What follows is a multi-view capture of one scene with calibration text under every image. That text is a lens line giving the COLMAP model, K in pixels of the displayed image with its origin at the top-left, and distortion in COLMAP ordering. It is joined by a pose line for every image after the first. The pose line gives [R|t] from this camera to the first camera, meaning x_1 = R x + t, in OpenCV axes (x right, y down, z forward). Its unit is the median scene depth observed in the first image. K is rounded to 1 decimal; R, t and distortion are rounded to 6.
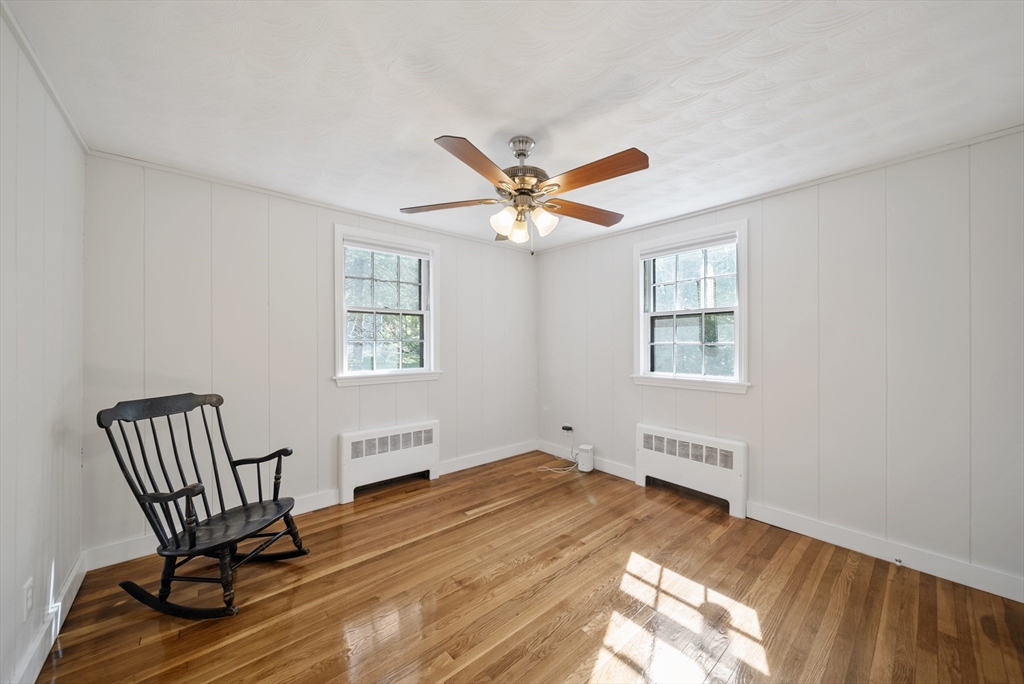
lens RADIAL K [[366.8, 0, 515.4], [0, 366.8, 338.0], [0, 0, 1]] dist [-0.000482, -0.000051]
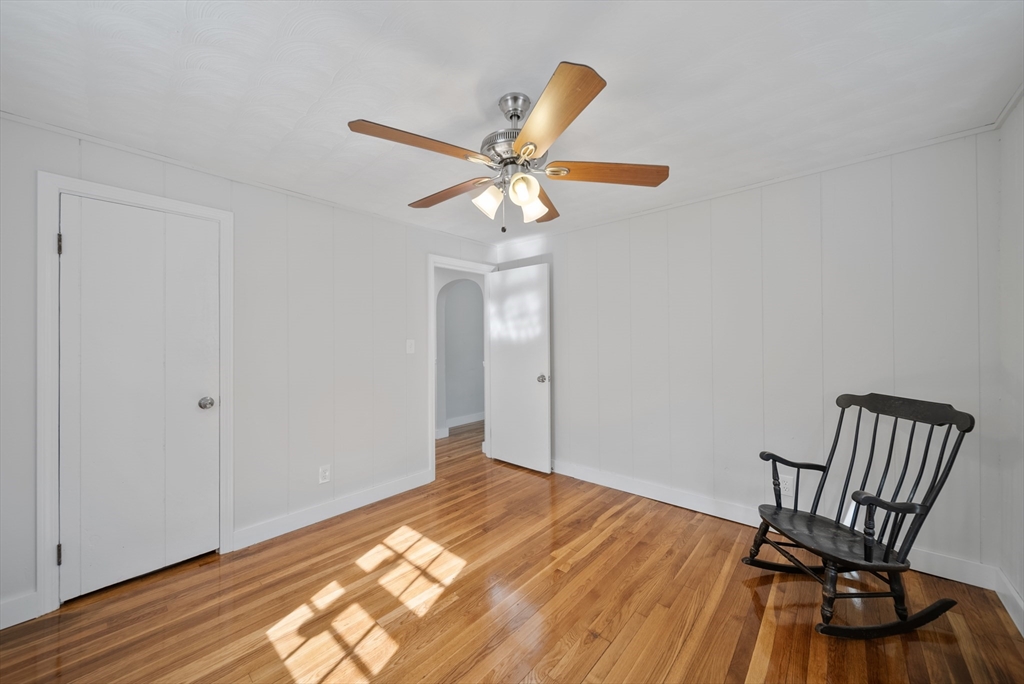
lens RADIAL K [[366.8, 0, 515.4], [0, 366.8, 338.0], [0, 0, 1]] dist [-0.000482, -0.000051]
pose [[-0.992538, 0.008036, -0.121670, 0.127771], [0.009631, 0.999875, -0.012524, 0.011744], [0.121554, -0.013602, -0.992492, 1.945894]]
